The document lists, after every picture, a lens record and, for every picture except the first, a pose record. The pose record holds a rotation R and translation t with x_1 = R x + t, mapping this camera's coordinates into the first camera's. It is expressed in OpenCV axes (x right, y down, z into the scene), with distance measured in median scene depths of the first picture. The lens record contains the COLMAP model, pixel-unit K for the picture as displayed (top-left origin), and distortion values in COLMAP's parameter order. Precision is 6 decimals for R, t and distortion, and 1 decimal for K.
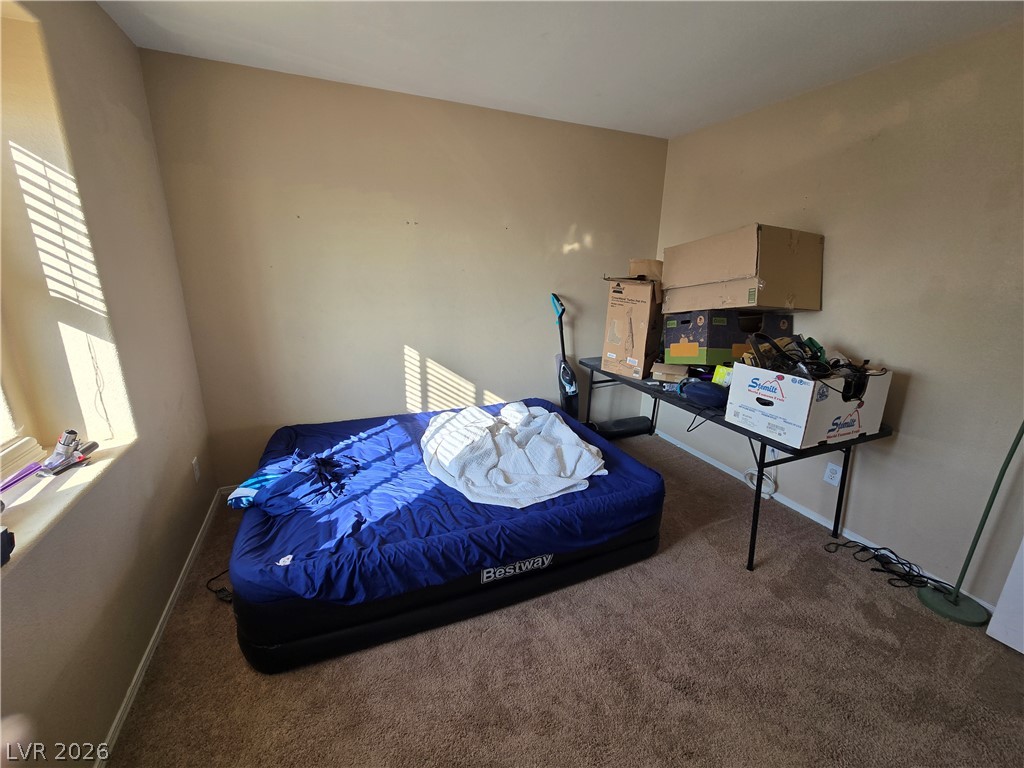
lens RADIAL K [[425.6, 0, 512.0], [0, 425.6, 384.0], [0, 0, 1]] dist [-0.000755, 0.000305]
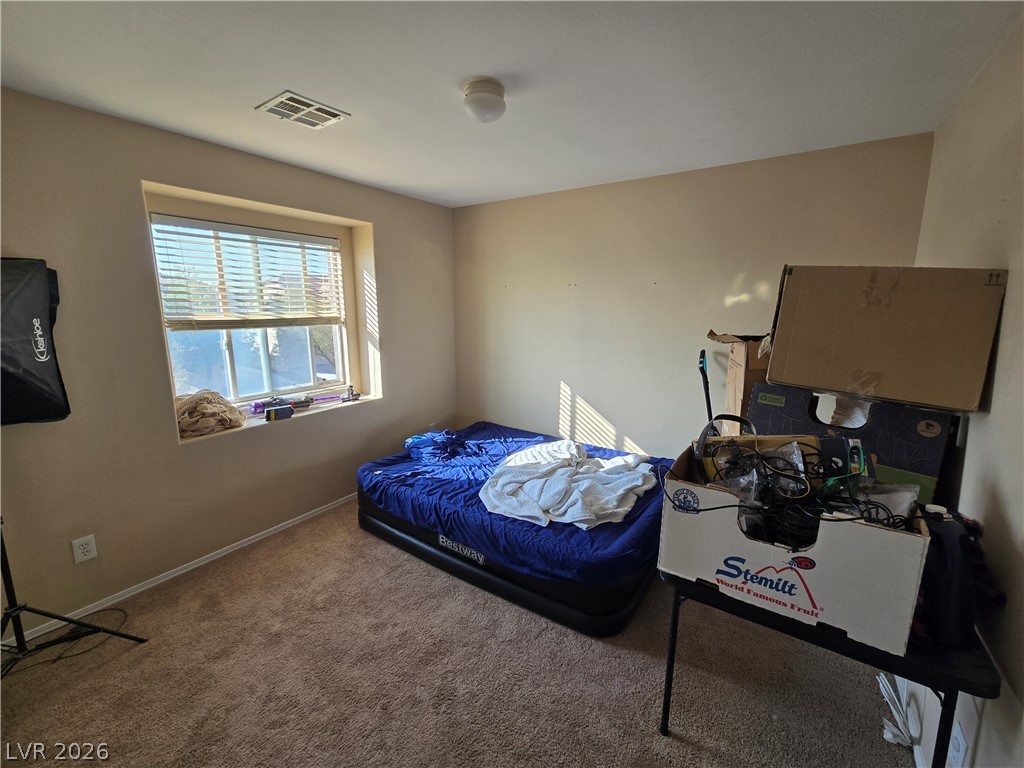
lens RADIAL K [[425.6, 0, 512.0], [0, 425.6, 384.0], [0, 0, 1]] dist [-0.000755, 0.000305]
pose [[0.530279, 0.139154, -0.836325, 0.954733], [-0.228036, 0.973497, 0.017389, -0.097223], [0.816580, 0.181491, 0.547957, 0.283953]]
